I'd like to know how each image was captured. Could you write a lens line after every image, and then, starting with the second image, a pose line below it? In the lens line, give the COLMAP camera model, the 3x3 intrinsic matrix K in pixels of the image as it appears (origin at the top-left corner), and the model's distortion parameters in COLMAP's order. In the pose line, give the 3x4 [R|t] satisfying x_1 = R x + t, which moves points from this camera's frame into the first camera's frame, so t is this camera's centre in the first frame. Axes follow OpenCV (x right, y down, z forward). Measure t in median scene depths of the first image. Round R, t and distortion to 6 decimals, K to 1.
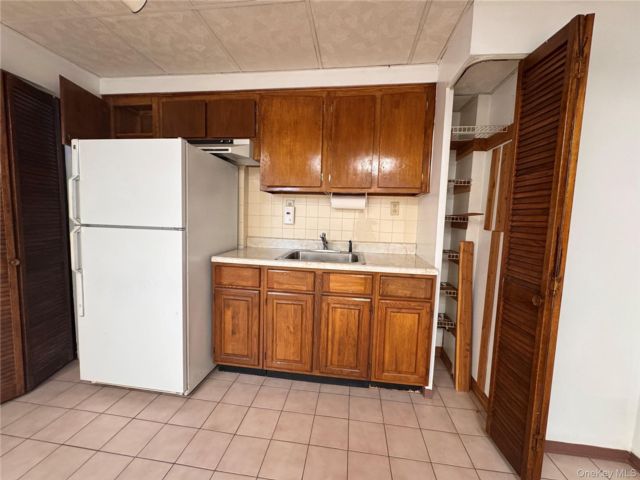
lens RADIAL K [[254.9, 0, 318.2], [0, 254.9, 237.1], [0, 0, 1]] dist [-0.001638, 0.000437]
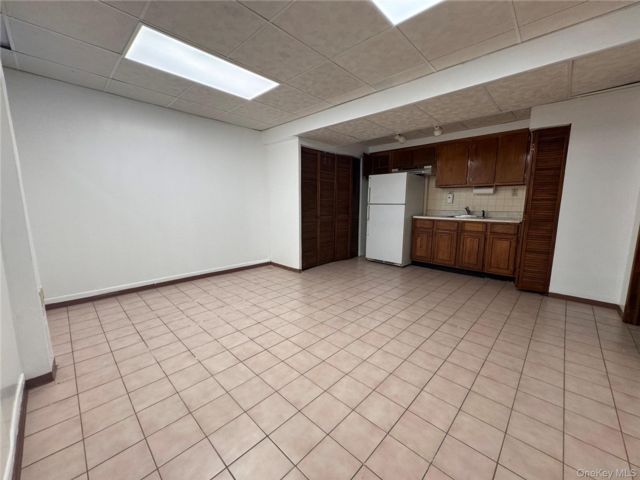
lens RADIAL K [[254.9, 0, 320.5], [0, 254.9, 240.4], [0, 0, 1]] dist [-0.001638, 0.000437]
pose [[0.808688, 0.059053, -0.585267, 0.325489], [-0.030403, 0.997814, 0.058670, 0.197860], [0.587452, -0.029652, 0.808716, -1.564372]]
